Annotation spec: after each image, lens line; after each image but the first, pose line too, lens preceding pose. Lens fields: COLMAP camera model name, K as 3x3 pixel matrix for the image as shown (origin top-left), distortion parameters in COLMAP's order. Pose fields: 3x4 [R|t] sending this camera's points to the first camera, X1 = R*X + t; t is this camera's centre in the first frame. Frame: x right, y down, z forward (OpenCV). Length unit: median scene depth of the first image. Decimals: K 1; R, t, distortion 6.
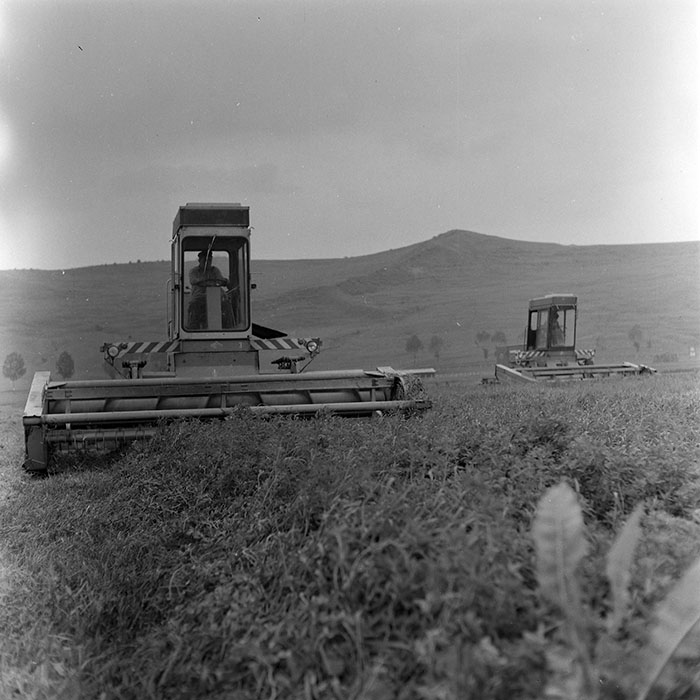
lens RADIAL K [[1173.7, 0, 352.4], [0, 1173.7, 348.4], [0, 0, 1]] dist [-0.023436, 0.000000]
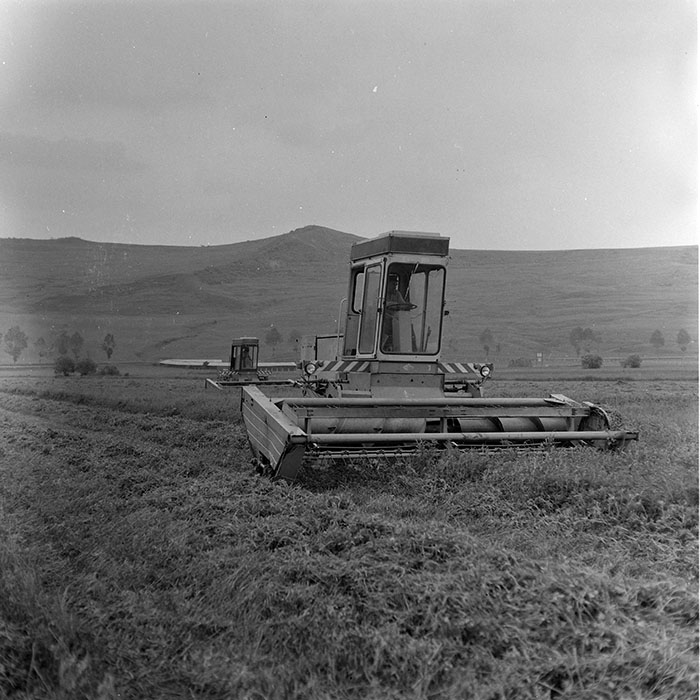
lens RADIAL K [[1173.7, 0, 343.1], [0, 1173.7, 380.0], [0, 0, 1]] dist [-0.023436, 0.000000]
pose [[0.987968, 0.043668, 0.148368, -0.326604], [-0.048984, 0.998275, 0.032367, -0.022341], [-0.146699, -0.039245, 0.988402, -0.027405]]
